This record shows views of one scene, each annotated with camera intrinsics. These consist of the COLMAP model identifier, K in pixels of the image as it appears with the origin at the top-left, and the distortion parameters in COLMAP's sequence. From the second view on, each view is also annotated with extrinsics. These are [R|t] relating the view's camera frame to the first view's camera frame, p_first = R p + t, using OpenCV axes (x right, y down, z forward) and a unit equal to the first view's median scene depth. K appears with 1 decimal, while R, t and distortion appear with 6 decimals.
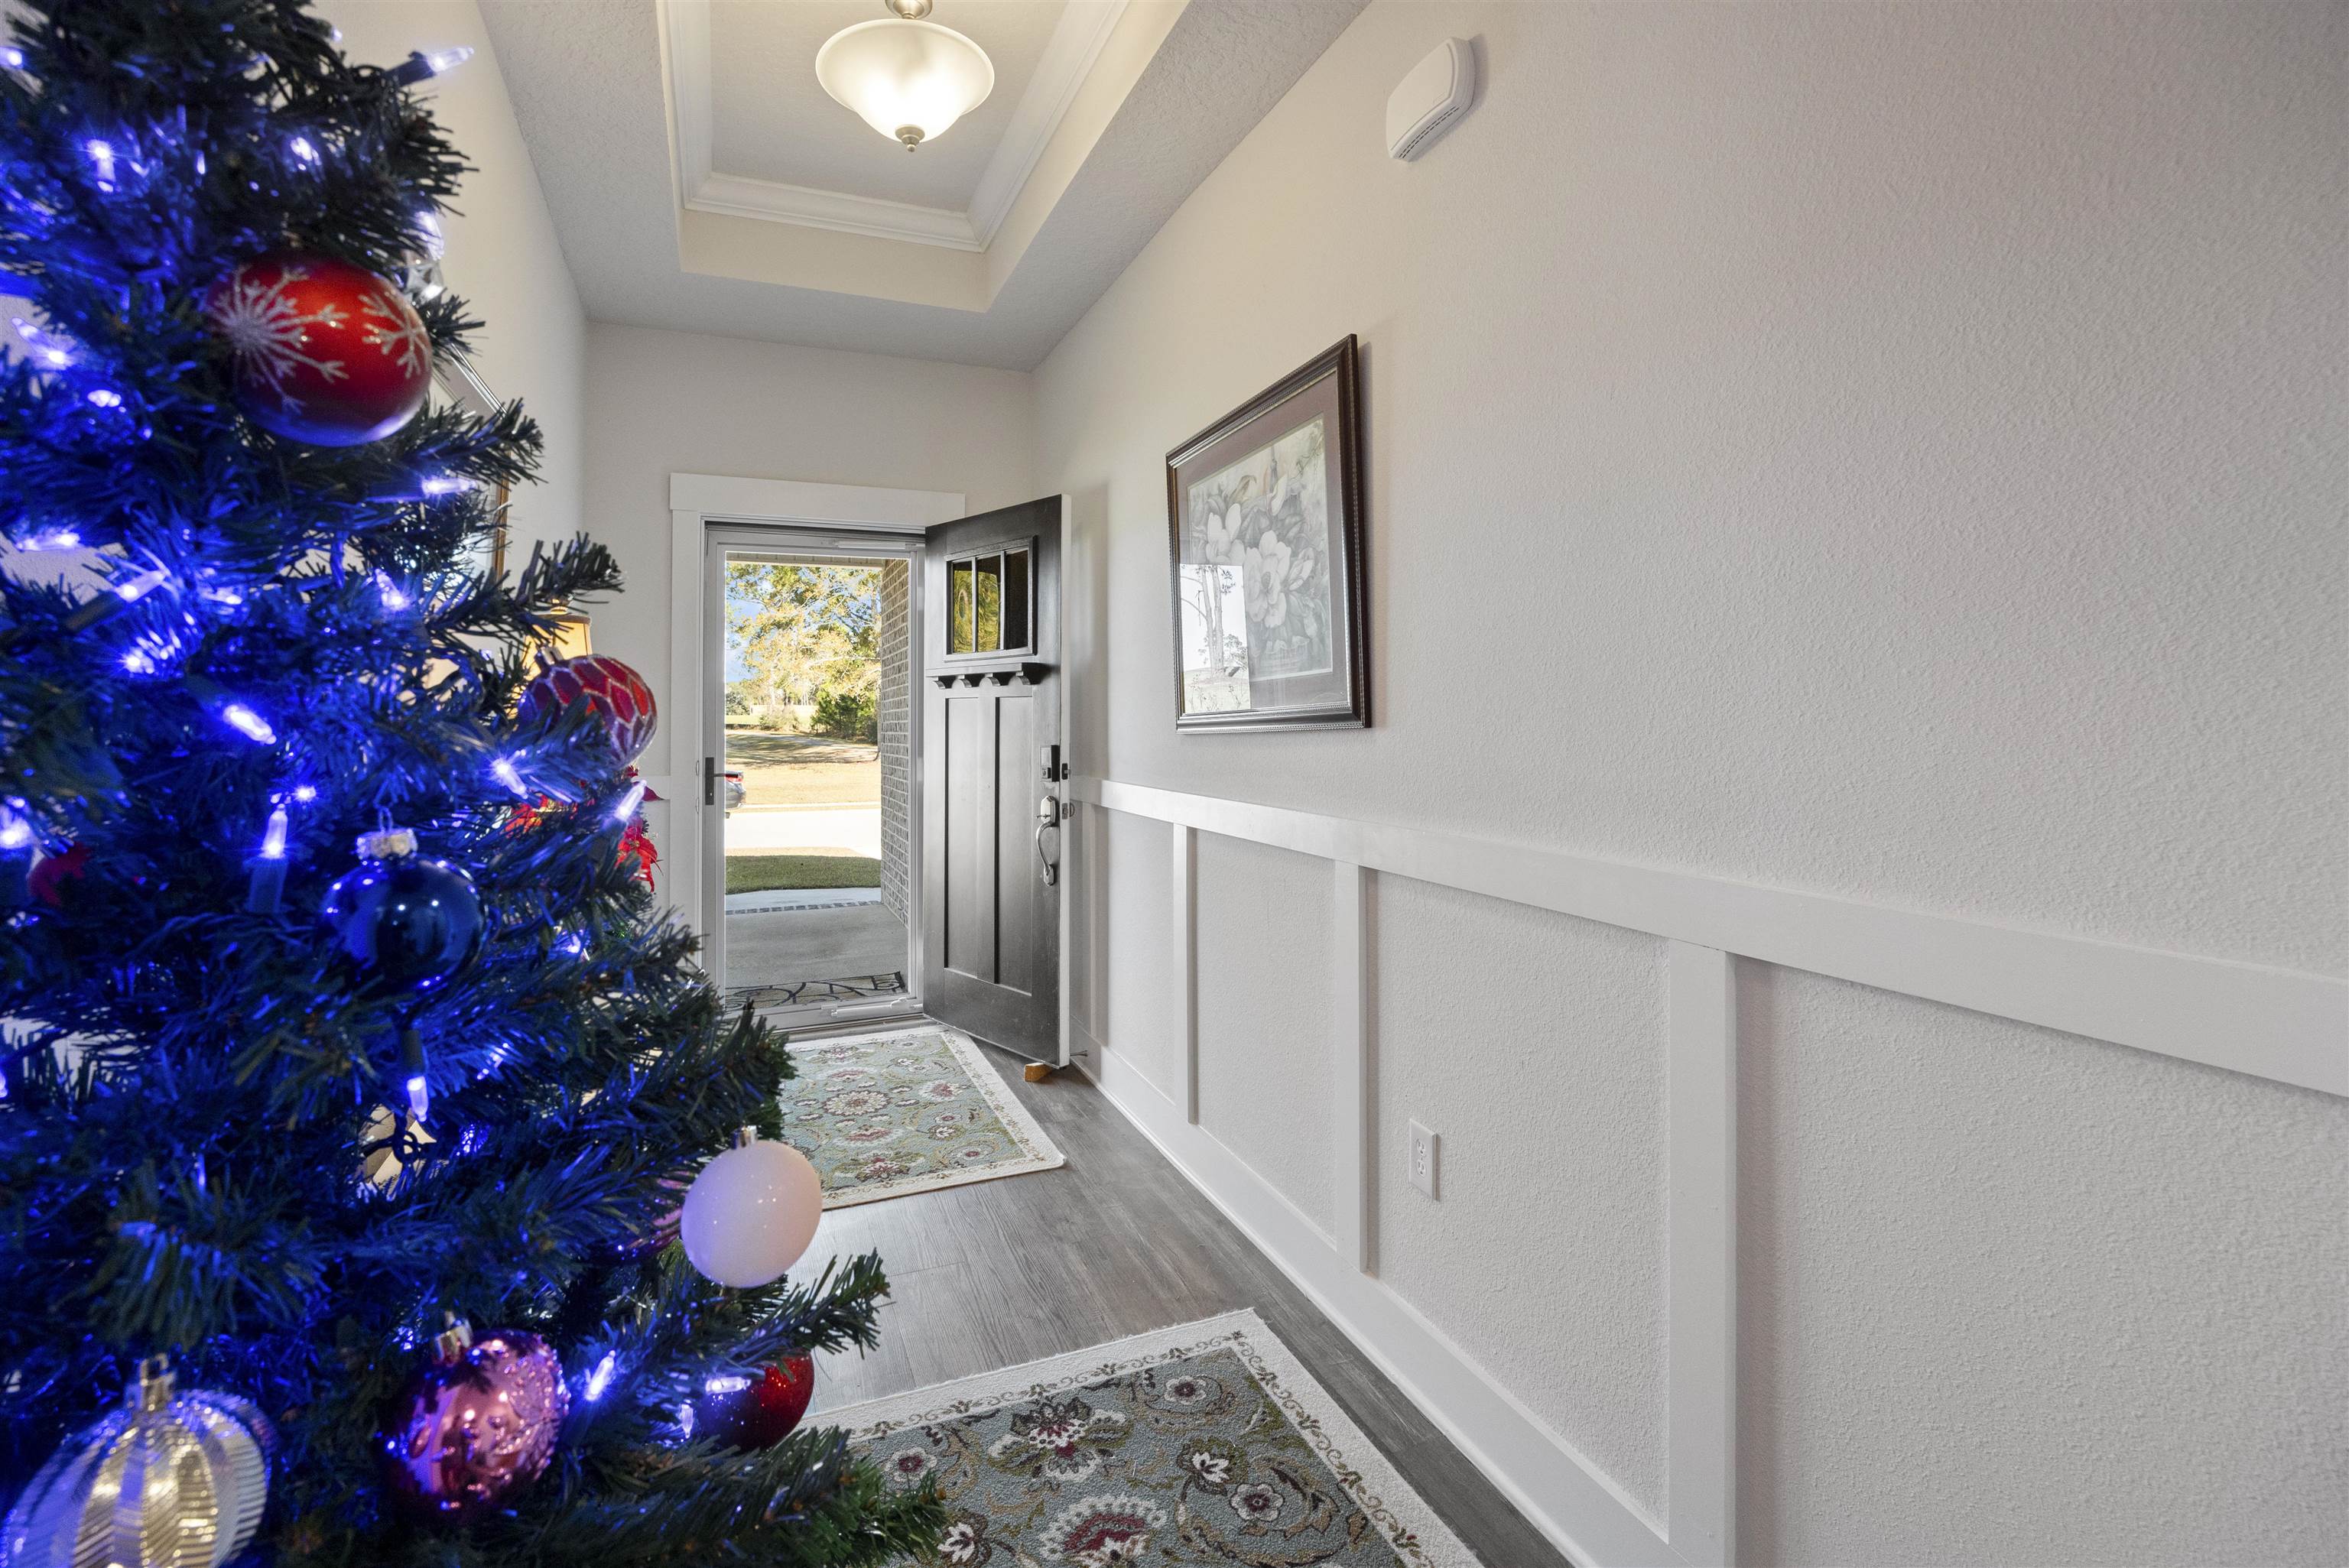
lens RADIAL K [[1085.7, 0, 1165.5], [0, 1085.7, 704.0], [0, 0, 1]] dist [-0.032893, 0.000236]
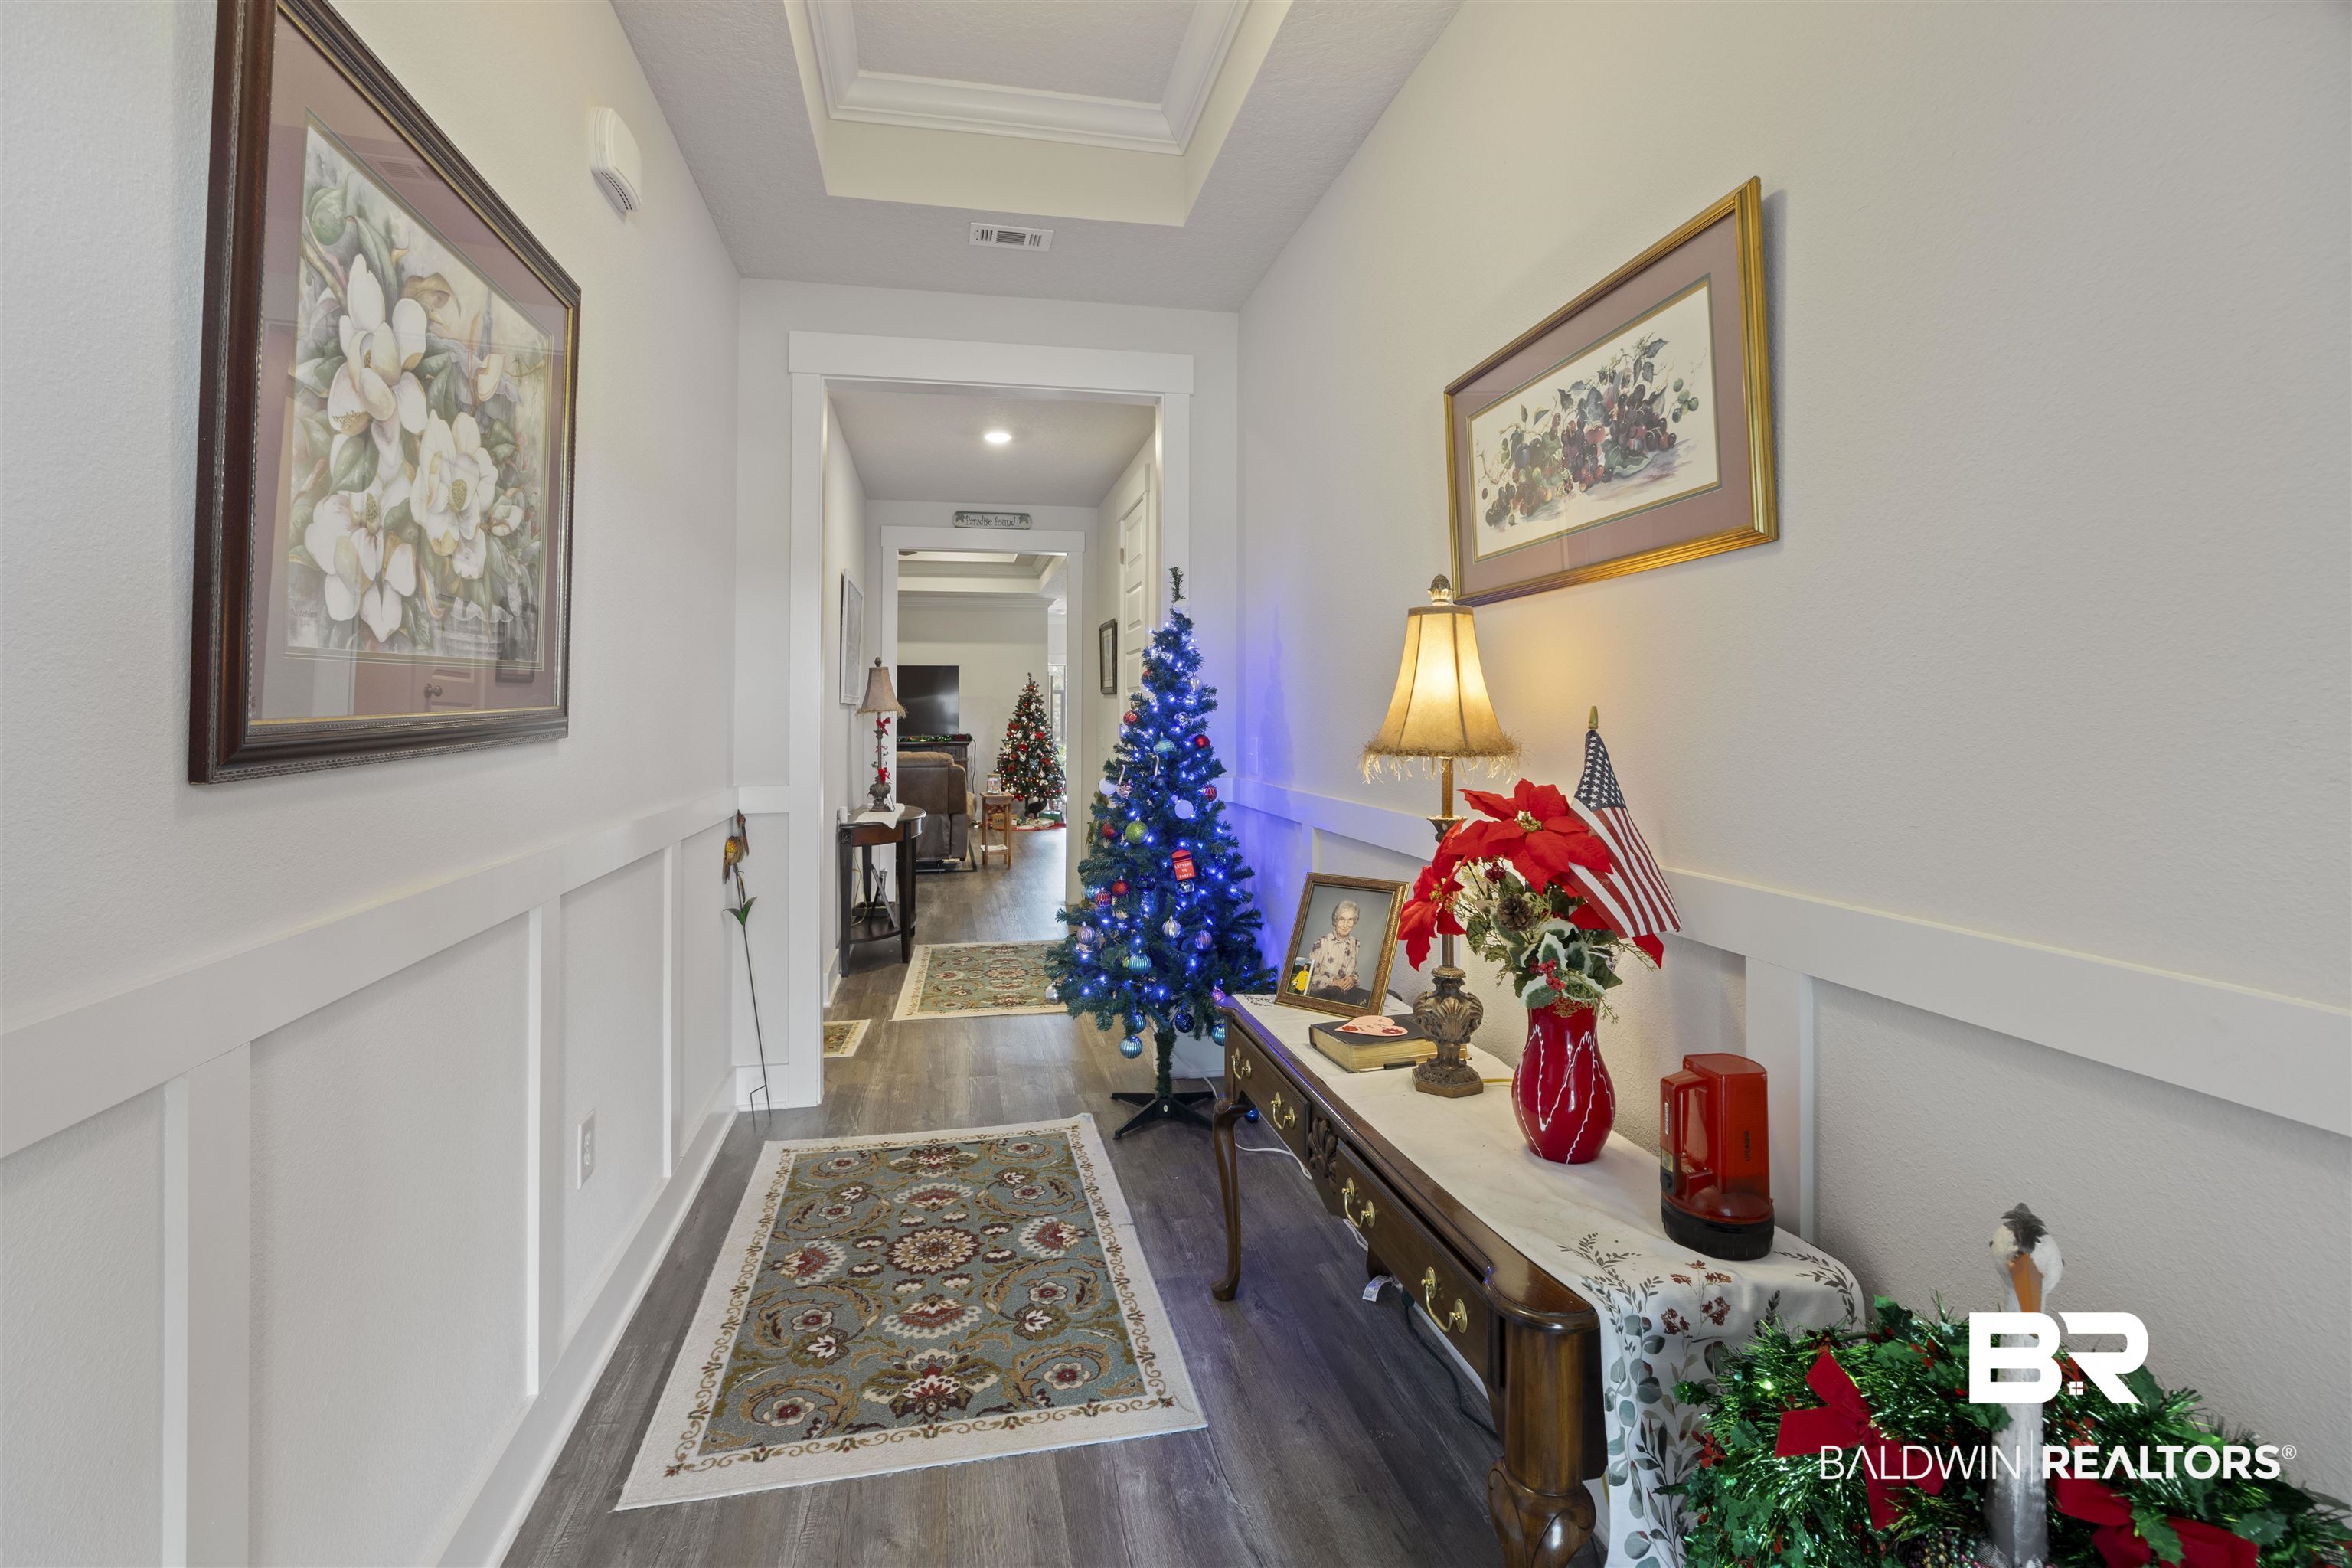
lens RADIAL K [[1054.8, 0, 1168.5], [0, 1054.8, 691.7], [0, 0, 1]] dist [-0.014253, 0.000001]
pose [[-0.984284, 0.008947, 0.176366, -0.495926], [0.003343, 0.999481, -0.032042, 0.017133], [-0.176561, -0.030949, -0.983803, 1.897219]]
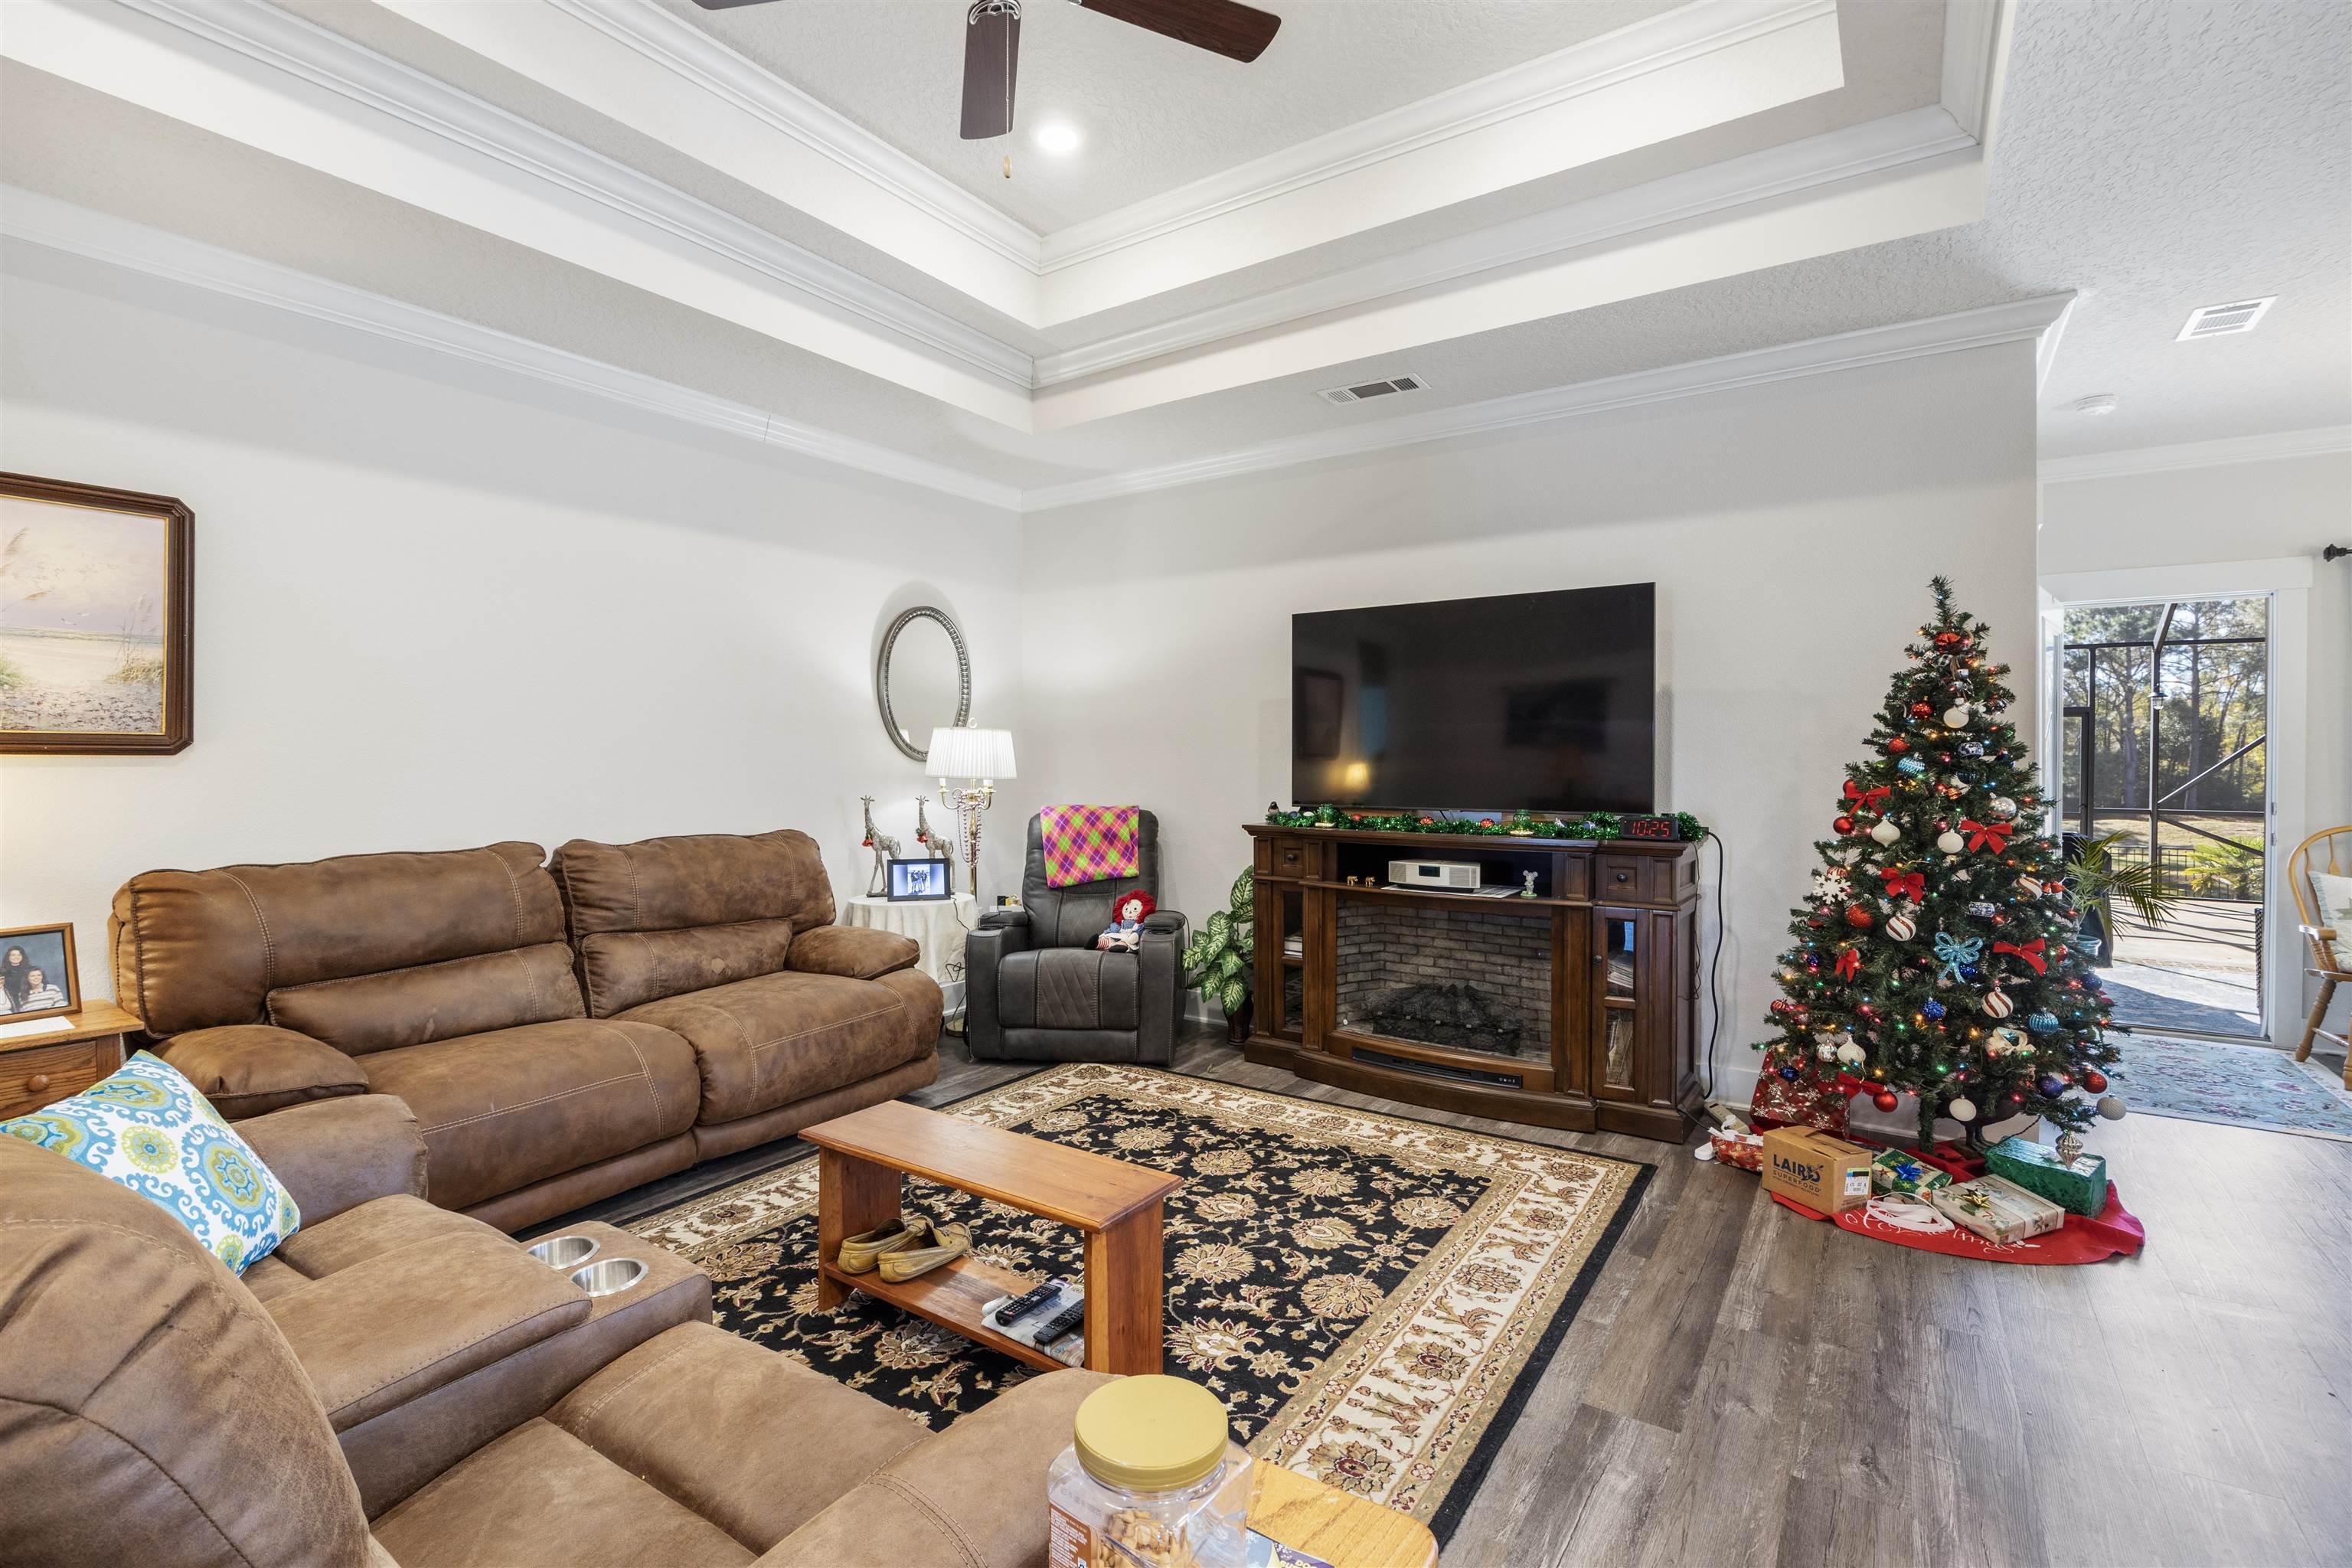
lens RADIAL K [[1070.0, 0, 1158.8], [0, 1070.0, 772.1], [0, 0, 1]] dist [-0.011960, -0.000321]
pose [[-0.543009, -0.008140, 0.839688, 0.733476], [-0.001439, 0.999961, 0.008763, -0.026890], [-0.839726, 0.003550, -0.542999, -2.303086]]
